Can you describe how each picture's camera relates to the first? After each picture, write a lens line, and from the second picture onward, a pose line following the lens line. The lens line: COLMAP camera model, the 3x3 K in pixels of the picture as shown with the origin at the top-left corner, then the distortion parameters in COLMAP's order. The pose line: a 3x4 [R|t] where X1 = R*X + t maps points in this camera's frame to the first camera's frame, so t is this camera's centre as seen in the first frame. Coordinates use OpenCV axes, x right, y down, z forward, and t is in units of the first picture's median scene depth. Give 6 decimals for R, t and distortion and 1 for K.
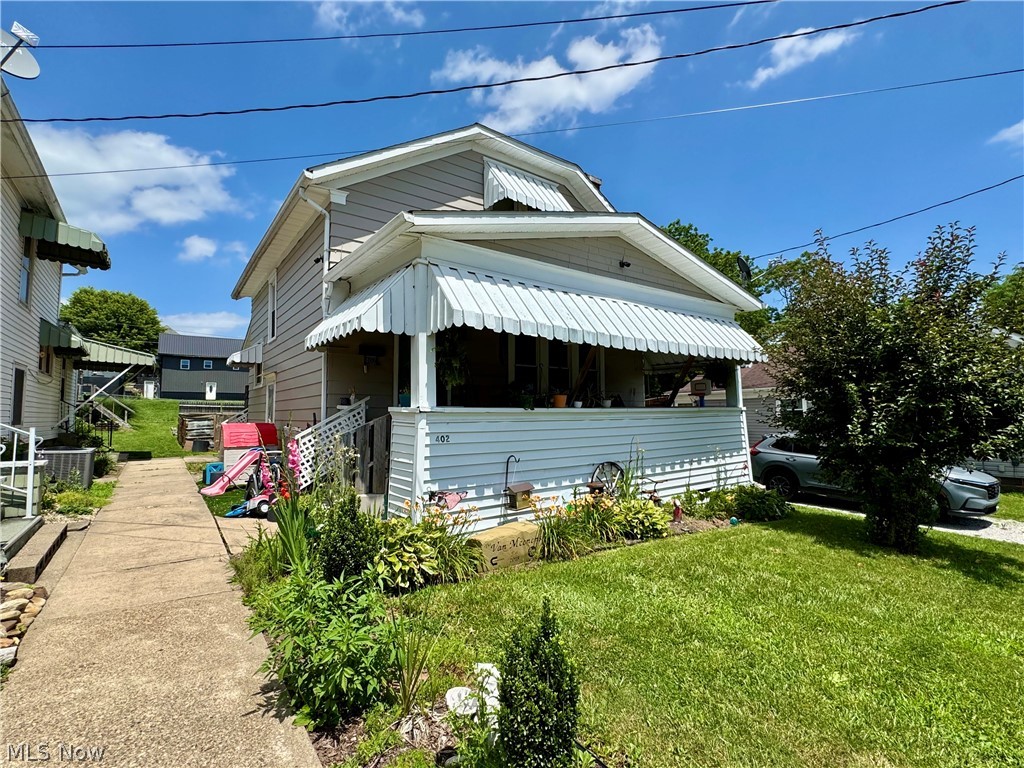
lens RADIAL K [[483.1, 0, 511.2], [0, 483.1, 383.0], [0, 0, 1]] dist [-0.002673, 0.000678]
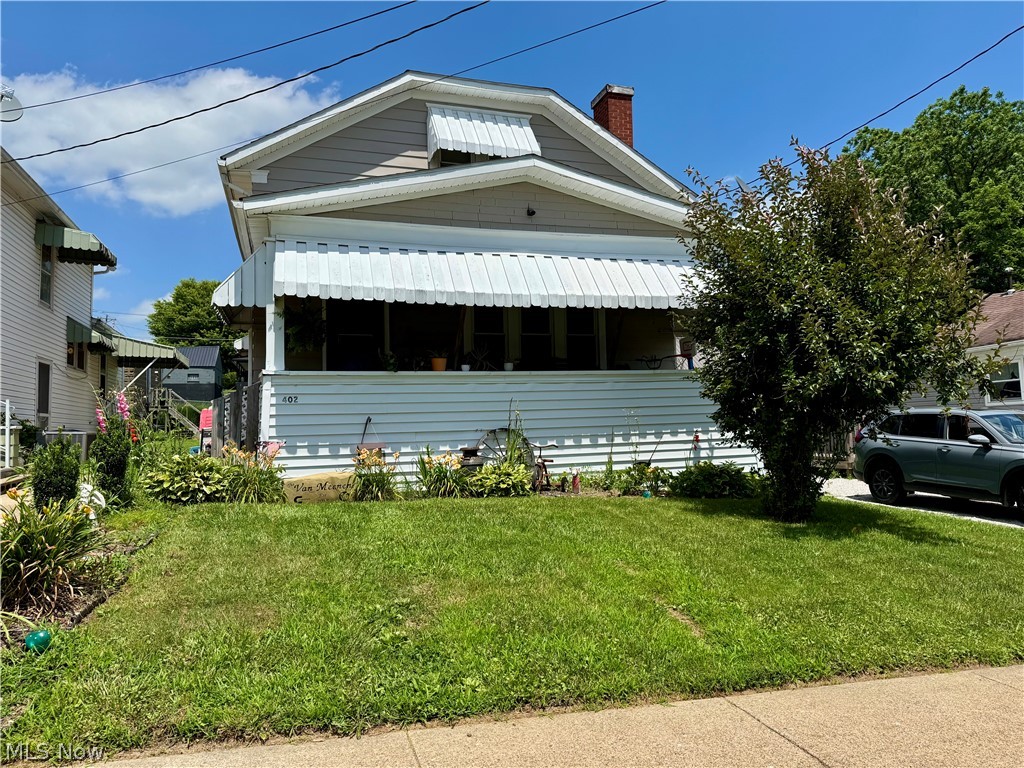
lens RADIAL K [[725.4, 0, 521.4], [0, 725.4, 377.7], [0, 0, 1]] dist [0.056098, -0.071738]
pose [[0.947266, -0.042346, -0.317640, 0.616691], [0.041931, 0.999087, -0.008144, 0.070686], [0.317695, -0.005604, 0.948177, -0.280882]]
